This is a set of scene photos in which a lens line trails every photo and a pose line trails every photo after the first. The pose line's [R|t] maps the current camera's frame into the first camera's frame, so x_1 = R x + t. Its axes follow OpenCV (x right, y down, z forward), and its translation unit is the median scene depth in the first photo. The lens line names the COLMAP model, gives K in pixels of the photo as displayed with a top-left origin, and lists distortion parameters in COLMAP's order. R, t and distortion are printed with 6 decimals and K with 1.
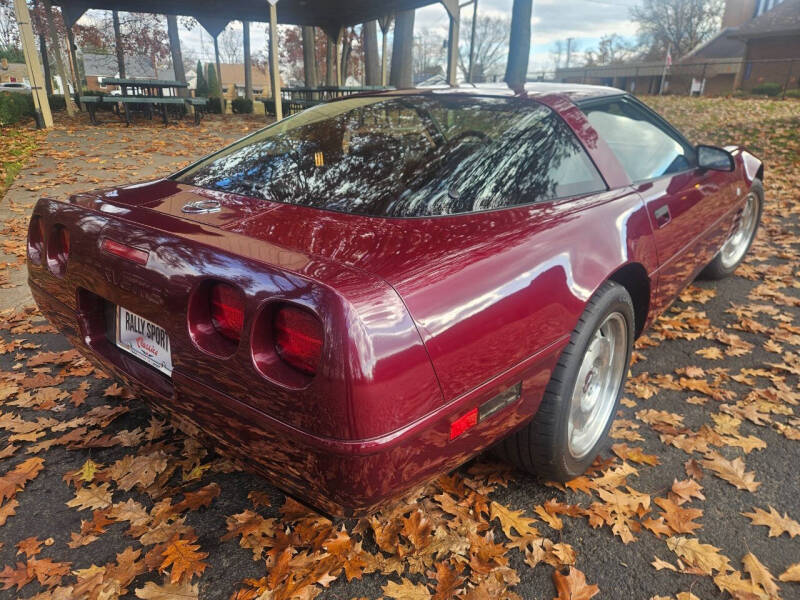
lens RADIAL K [[538.6, 0, 395.2], [0, 538.6, 310.2], [0, 0, 1]] dist [0.075018, -0.061321]
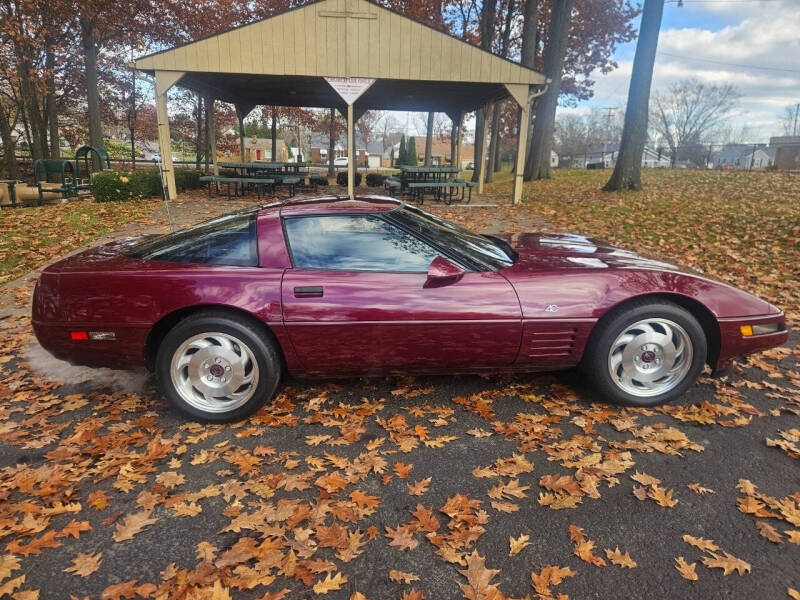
lens RADIAL K [[538.6, 0, 398.6], [0, 538.6, 295.6], [0, 0, 1]] dist [0.075018, -0.061321]
pose [[0.940588, 0.088062, -0.327932, 1.249506], [-0.131063, 0.985097, -0.111385, -0.131498], [0.313236, 0.147747, 0.938112, -0.048723]]
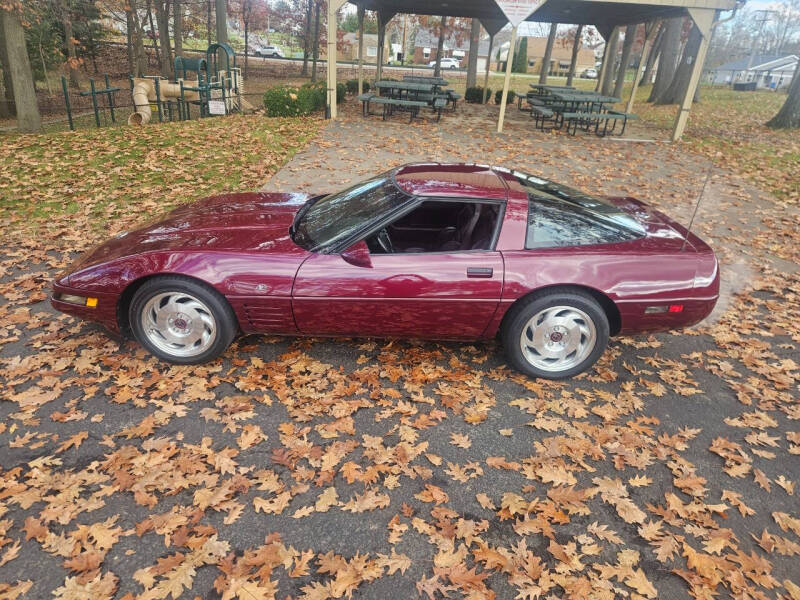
lens RADIAL K [[538.6, 0, 387.2], [0, 538.6, 297.8], [0, 0, 1]] dist [0.075018, -0.061321]
pose [[0.859971, 0.244636, -0.447887, 0.855561], [-0.231932, 0.969098, 0.083999, -0.143105], [0.454595, 0.031642, 0.890136, -0.589059]]
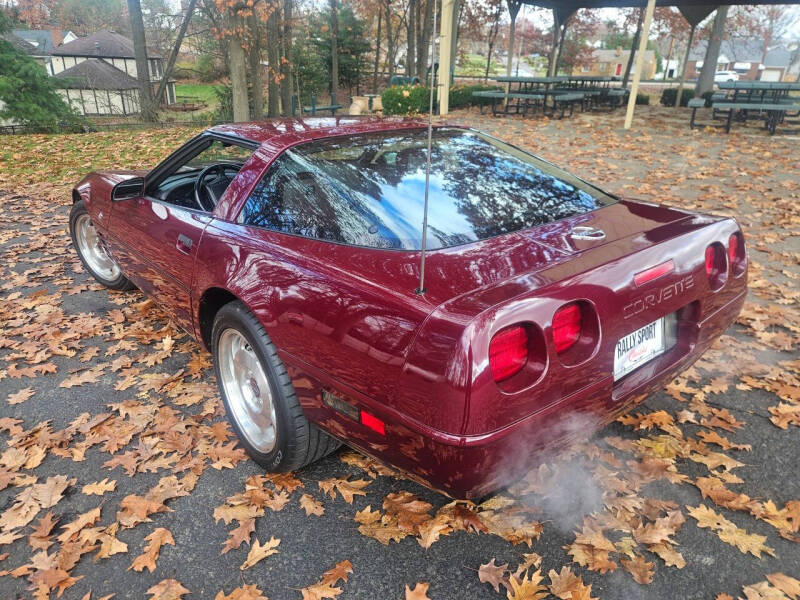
lens RADIAL K [[538.6, 0, 392.3], [0, 538.6, 298.1], [0, 0, 1]] dist [0.075018, -0.061321]
pose [[0.564005, 0.322057, -0.760380, 1.749411], [-0.316389, 0.934822, 0.161263, -0.349436], [0.762755, 0.149623, 0.629140, 0.552909]]
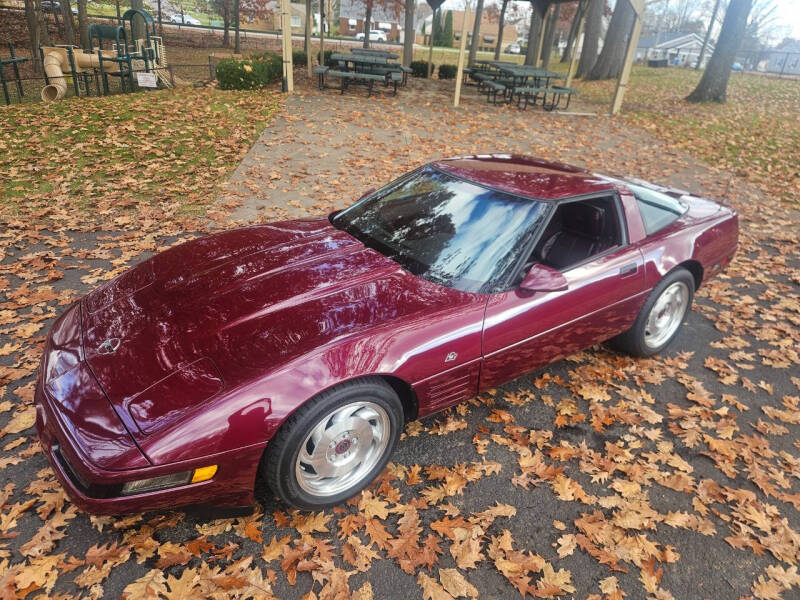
lens RADIAL K [[538.6, 0, 401.7], [0, 538.6, 306.8], [0, 0, 1]] dist [0.075018, -0.061321]
pose [[0.926614, 0.219441, -0.305339, 0.642513], [-0.195846, 0.974859, 0.106275, -0.023242], [0.320984, -0.038676, 0.946295, -0.863699]]
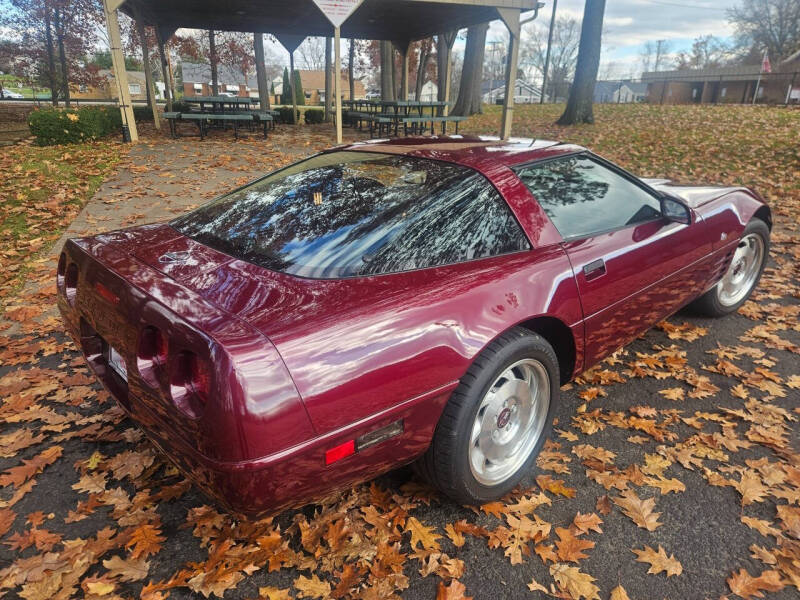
lens RADIAL K [[538.6, 0, 397.6], [0, 538.6, 304.2], [0, 0, 1]] dist [0.075018, -0.061321]
pose [[0.991242, 0.047826, -0.123094, 0.203894], [-0.049646, 0.998698, -0.011761, -0.062141], [0.122371, 0.017770, 0.992325, -0.114316]]
